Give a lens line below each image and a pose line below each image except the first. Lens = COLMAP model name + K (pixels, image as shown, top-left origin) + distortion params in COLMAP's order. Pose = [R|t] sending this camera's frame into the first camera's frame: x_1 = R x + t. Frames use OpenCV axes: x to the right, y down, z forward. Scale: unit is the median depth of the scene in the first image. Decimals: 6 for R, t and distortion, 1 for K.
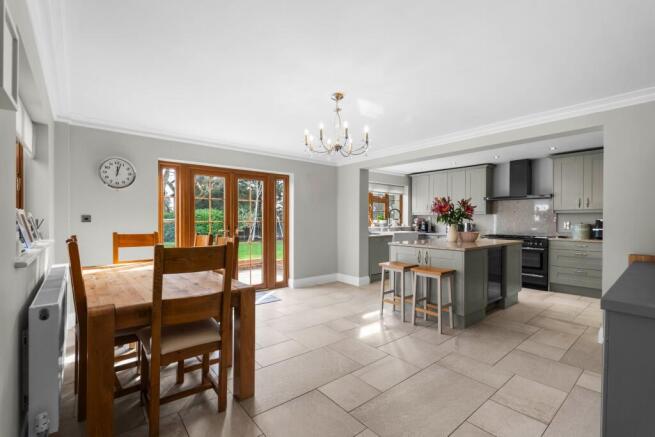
lens RADIAL K [[294.3, 0, 326.5], [0, 294.3, 221.3], [0, 0, 1]] dist [0.003029, 0.000461]
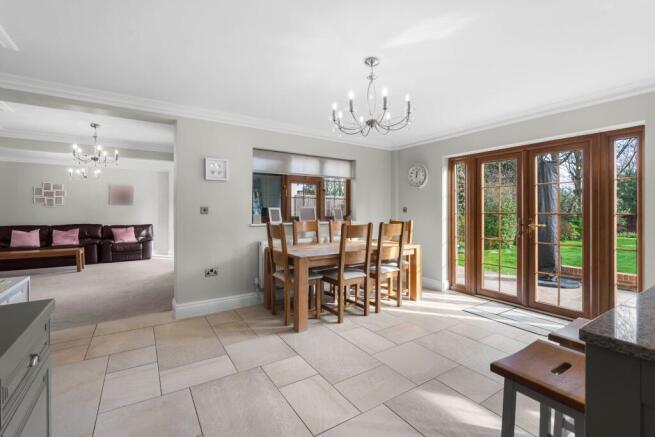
lens RADIAL K [[294.3, 0, 326.3], [0, 294.3, 212.2], [0, 0, 1]] dist [0.003029, 0.000461]
pose [[-0.126920, 0.005029, -0.991900, 0.884068], [-0.006297, 0.999963, 0.005875, -0.005787], [0.991893, 0.006991, -0.126884, 0.997878]]
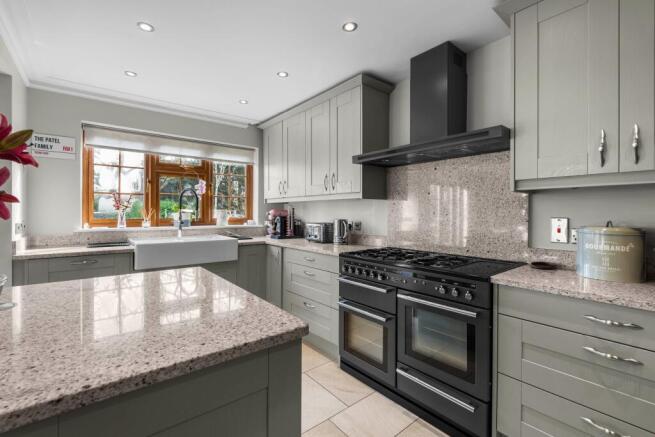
lens RADIAL K [[294.3, 0, 327.4], [0, 294.3, 214.2], [0, 0, 1]] dist [0.003029, 0.000461]
pose [[0.999900, -0.004828, -0.013268, 0.521280], [0.004888, 0.999978, 0.004451, -0.005061], [0.013246, -0.004515, 0.999902, 0.621869]]
